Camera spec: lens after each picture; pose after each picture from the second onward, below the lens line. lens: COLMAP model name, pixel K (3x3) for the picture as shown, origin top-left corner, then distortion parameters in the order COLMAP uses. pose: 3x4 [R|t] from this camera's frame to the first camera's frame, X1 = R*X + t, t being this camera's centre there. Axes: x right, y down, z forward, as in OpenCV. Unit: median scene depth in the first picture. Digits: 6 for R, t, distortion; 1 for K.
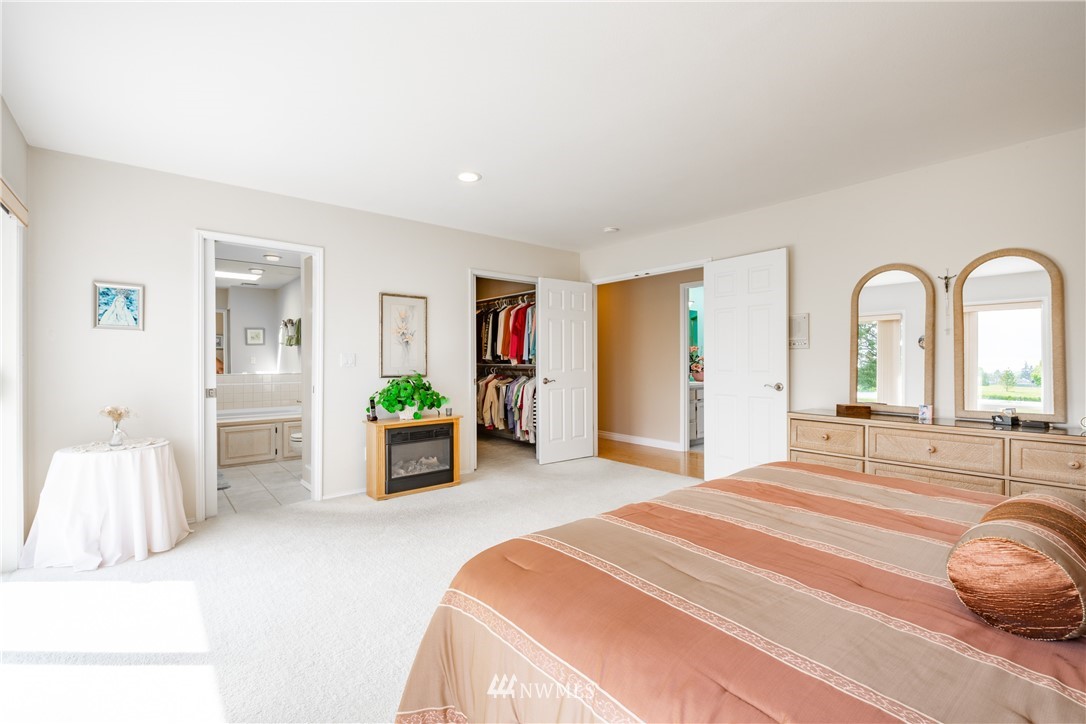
lens RADIAL K [[483.5, 0, 543.8], [0, 483.5, 359.9], [0, 0, 1]] dist [0.002830, -0.004350]
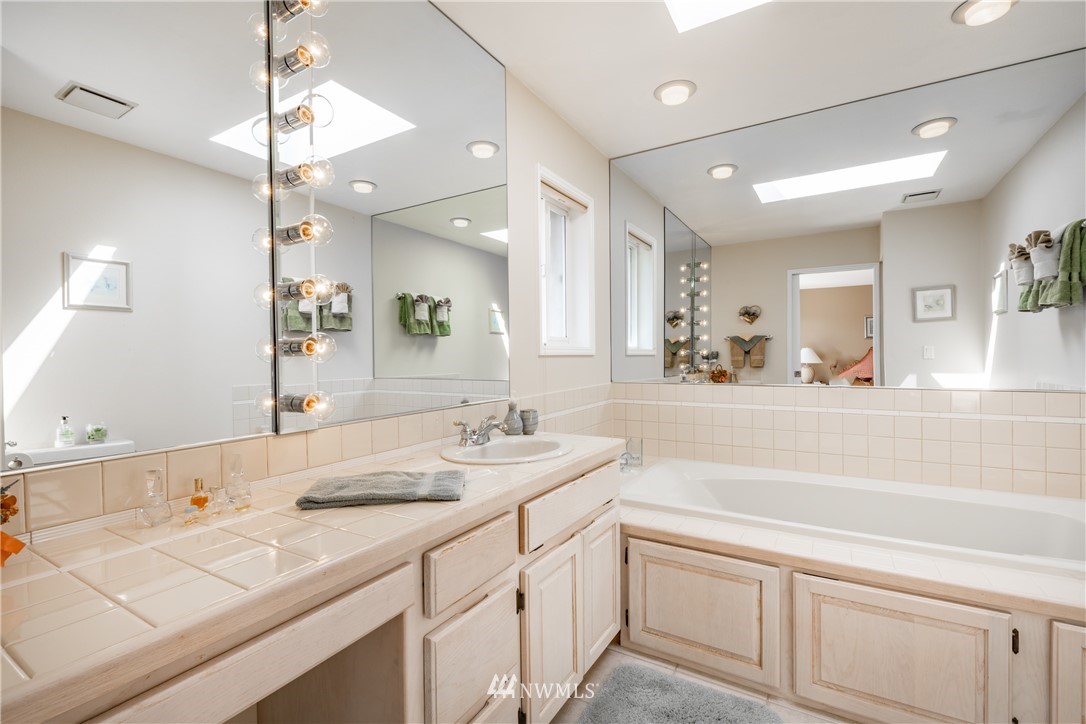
lens RADIAL K [[483.5, 0, 543.8], [0, 483.5, 359.9], [0, 0, 1]] dist [0.002830, -0.004350]
pose [[0.338063, 0.004499, -0.941113, -0.277389], [0.010880, 0.999903, 0.008688, 0.000704], [0.941061, -0.013176, 0.337981, 0.476794]]
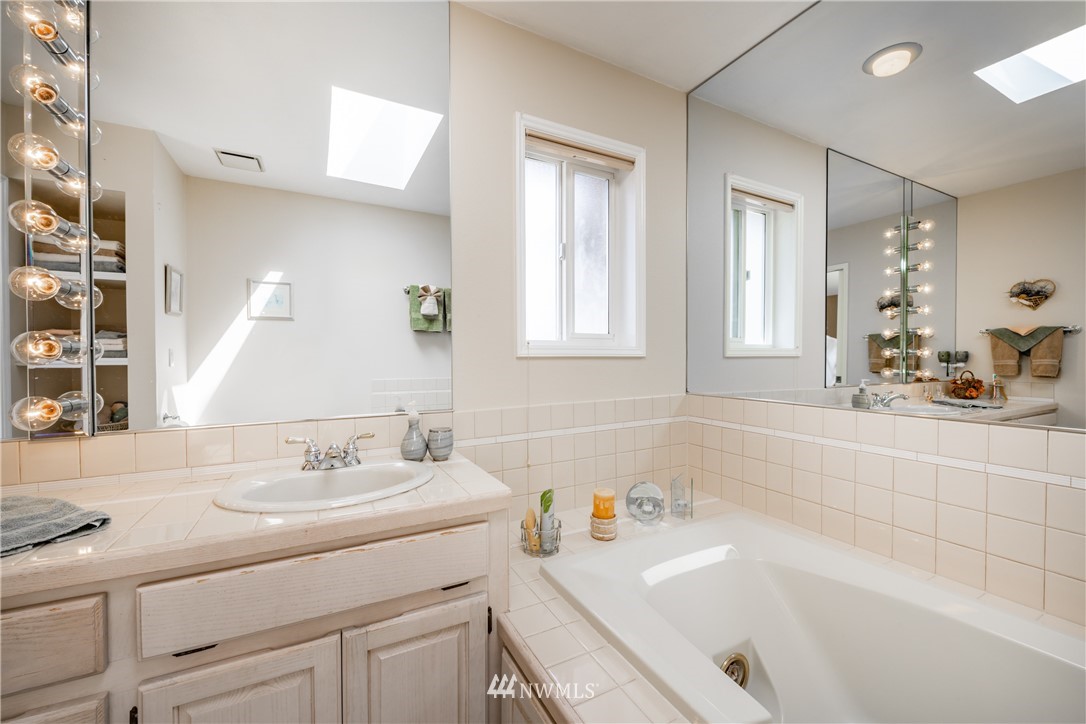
lens RADIAL K [[432.7, 0, 546.0], [0, 432.7, 359.6], [0, 0, 1]] dist [-0.009519, -0.000350]
pose [[-0.200325, 0.009260, -0.979686, -0.358831], [0.003689, 0.999955, 0.008697, 0.000053], [0.979723, -0.001872, -0.200350, 0.634308]]
